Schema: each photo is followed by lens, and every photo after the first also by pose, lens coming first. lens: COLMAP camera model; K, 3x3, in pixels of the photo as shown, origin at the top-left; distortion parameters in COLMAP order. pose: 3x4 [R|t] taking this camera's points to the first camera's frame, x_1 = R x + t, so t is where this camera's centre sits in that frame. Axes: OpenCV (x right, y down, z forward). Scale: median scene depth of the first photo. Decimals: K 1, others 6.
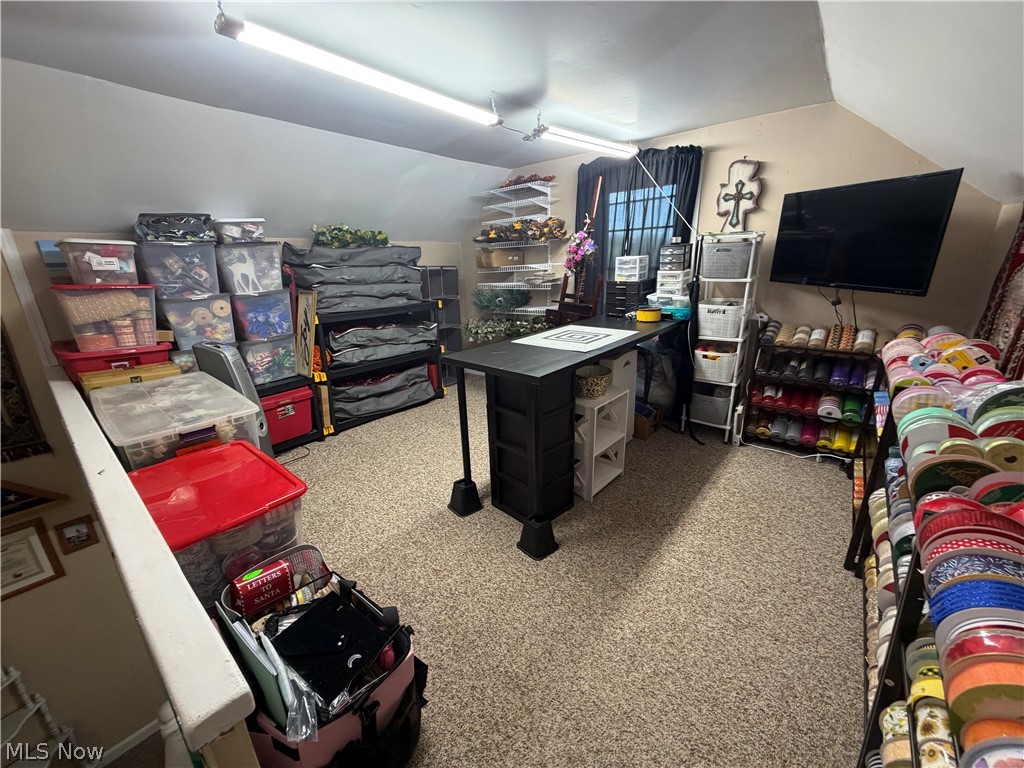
lens RADIAL K [[408.8, 0, 514.0], [0, 408.8, 385.3], [0, 0, 1]] dist [-0.000524, 0.000285]
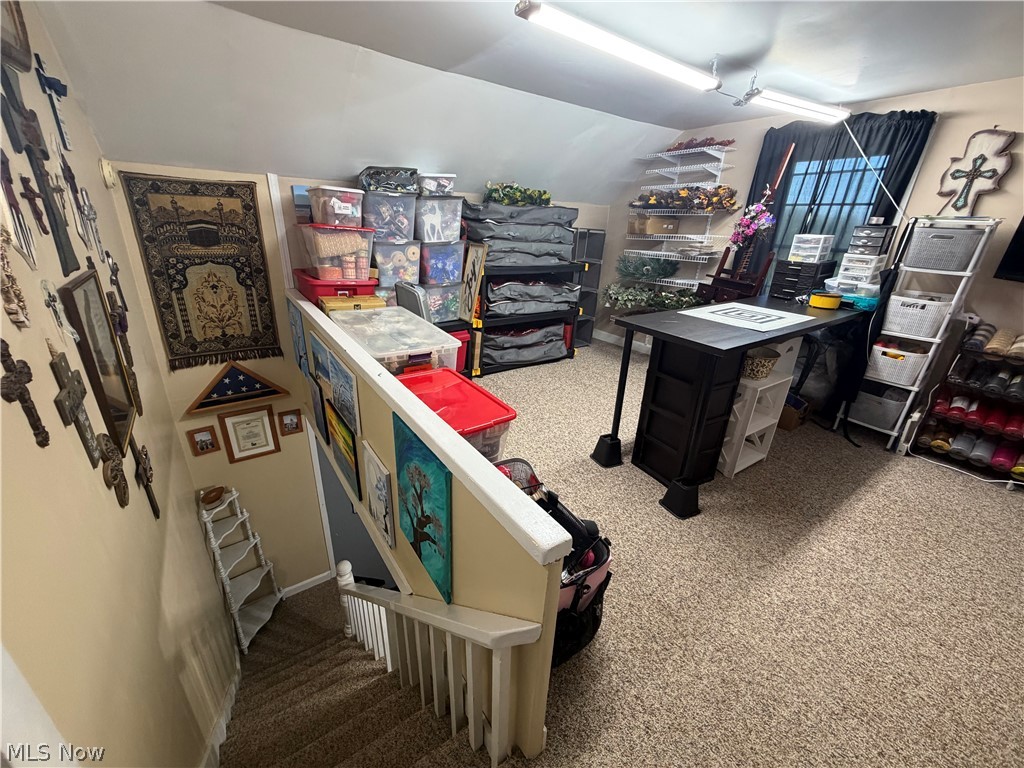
lens RADIAL K [[408.8, 0, 511.9], [0, 408.8, 386.7], [0, 0, 1]] dist [-0.000524, 0.000285]
pose [[0.964850, 0.157414, -0.210443, -0.143176], [-0.138181, 0.985009, 0.103260, 0.024793], [0.223543, -0.070551, 0.972137, -0.087896]]
